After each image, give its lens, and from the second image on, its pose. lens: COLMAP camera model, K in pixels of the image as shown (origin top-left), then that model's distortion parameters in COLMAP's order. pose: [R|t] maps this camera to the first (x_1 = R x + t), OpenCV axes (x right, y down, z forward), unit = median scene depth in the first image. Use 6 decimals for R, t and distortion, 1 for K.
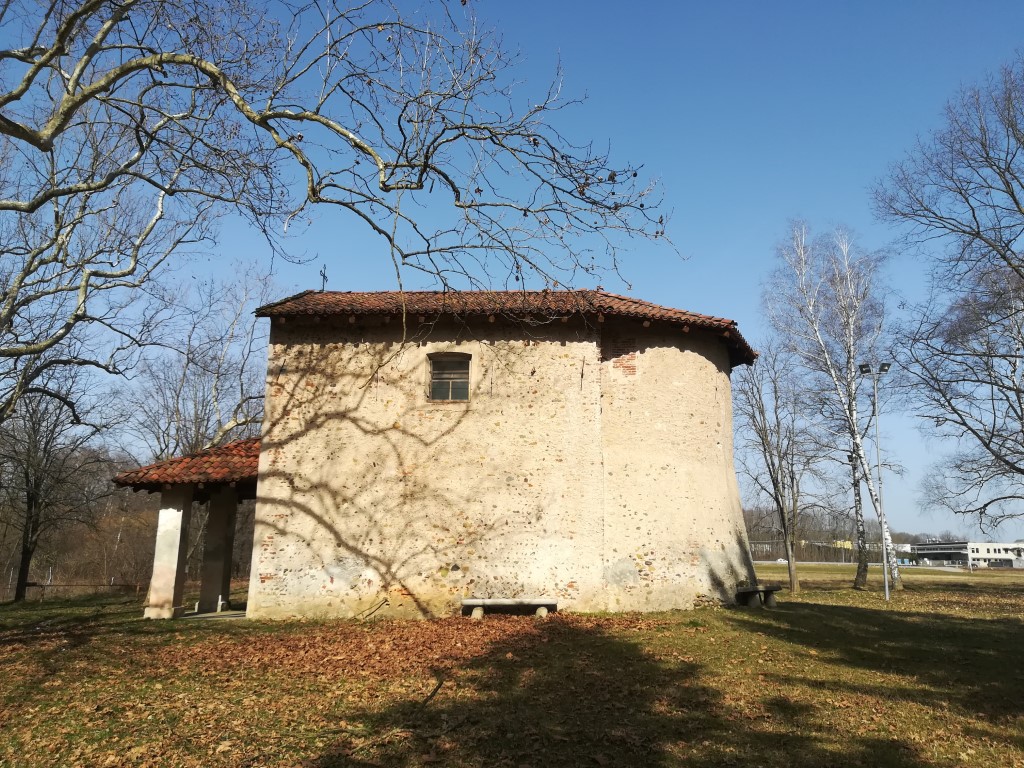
lens RADIAL K [[807.1, 0, 512.4], [0, 807.1, 381.5], [0, 0, 1]] dist [0.048698, -0.074298]
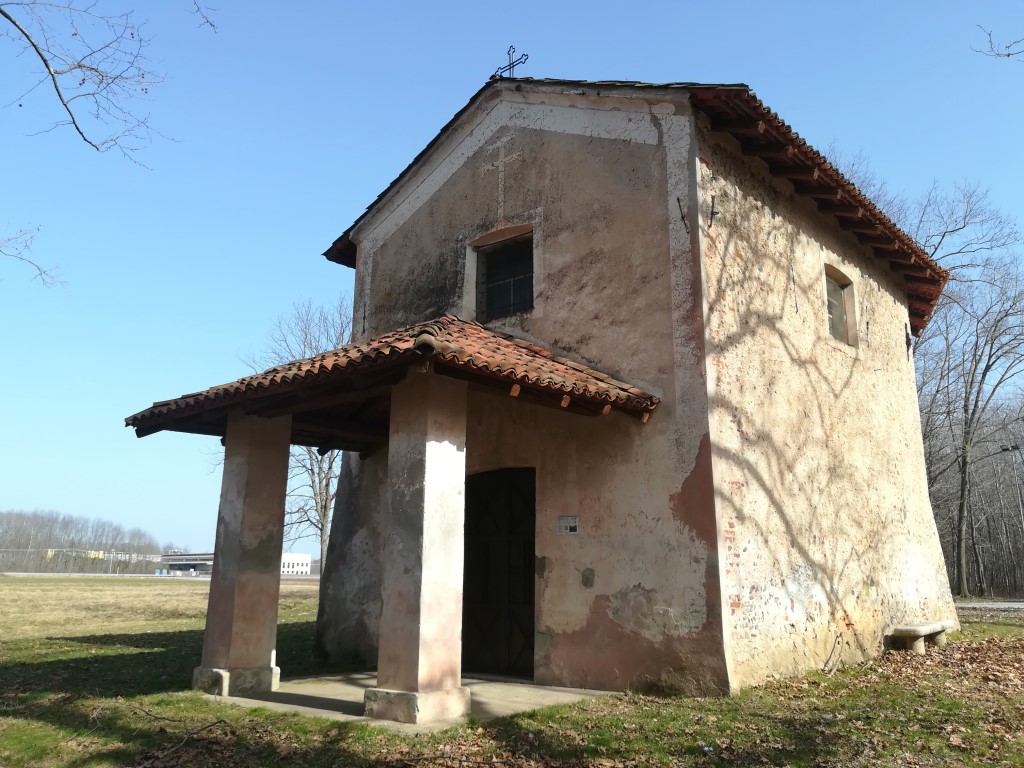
lens RADIAL K [[807.1, 0, 513.4], [0, 807.1, 383.2], [0, 0, 1]] dist [0.048698, -0.074298]
pose [[0.613672, 0.179025, 0.768997, -0.766872], [-0.170626, 0.981011, -0.092221, 0.170301], [-0.770905, -0.074618, 0.632565, 0.766649]]
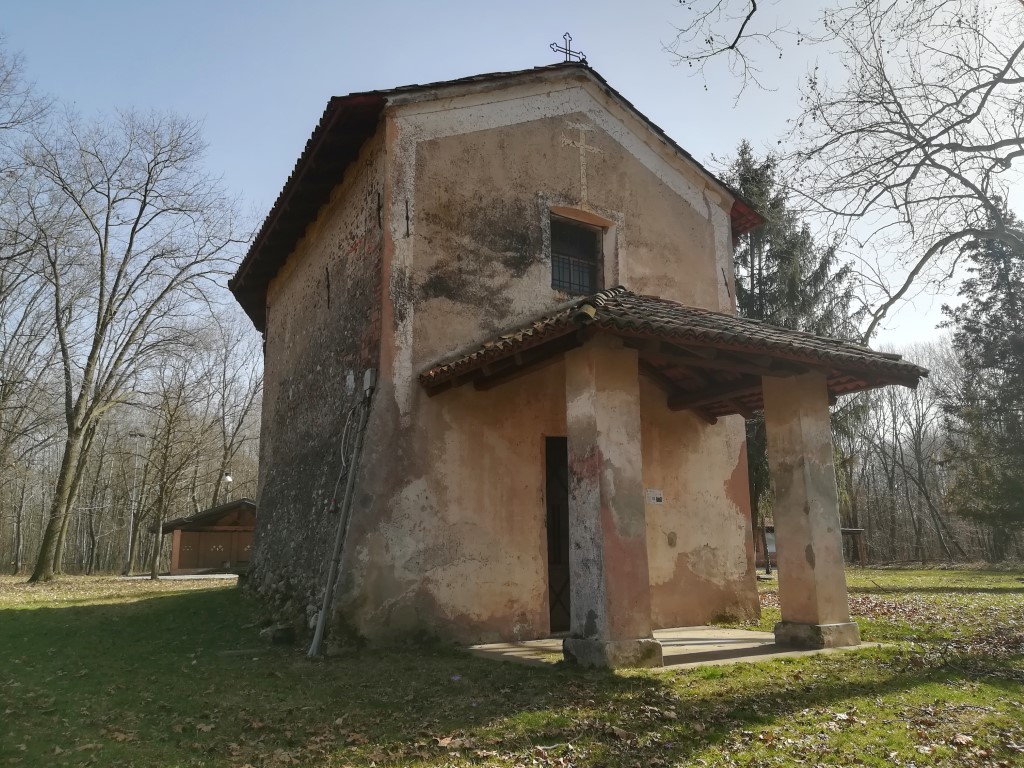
lens RADIAL K [[807.1, 0, 513.9], [0, 807.1, 383.9], [0, 0, 1]] dist [0.048698, -0.074298]
pose [[-0.540093, 0.171227, 0.824003, -0.800577], [-0.179219, 0.933228, -0.311393, 0.348013], [-0.822302, -0.315858, -0.473343, 1.511844]]
